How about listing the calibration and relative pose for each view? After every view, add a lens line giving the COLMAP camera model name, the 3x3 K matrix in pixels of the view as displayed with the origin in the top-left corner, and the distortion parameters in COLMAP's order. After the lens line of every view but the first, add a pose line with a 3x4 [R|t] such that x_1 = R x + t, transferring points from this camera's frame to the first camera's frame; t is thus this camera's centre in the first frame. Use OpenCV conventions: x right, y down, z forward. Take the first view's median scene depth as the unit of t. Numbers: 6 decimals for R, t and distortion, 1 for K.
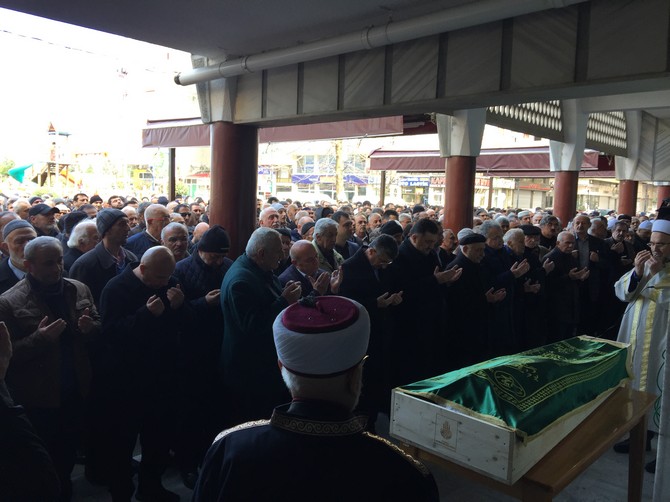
lens RADIAL K [[559.1, 0, 328.0], [0, 559.1, 238.0], [0, 0, 1]] dist [0.084448, -0.133275]
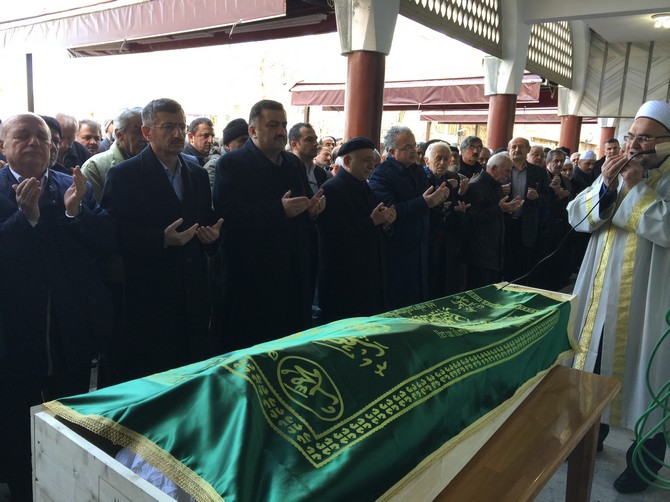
lens RADIAL K [[559.3, 0, 331.0], [0, 559.3, 241.7], [0, 0, 1]] dist [0.099246, -0.160337]
pose [[0.995366, 0.001559, 0.096150, 0.202736], [-0.009317, 0.996728, 0.080292, 0.079318], [-0.095710, -0.080816, 0.992123, 0.404094]]
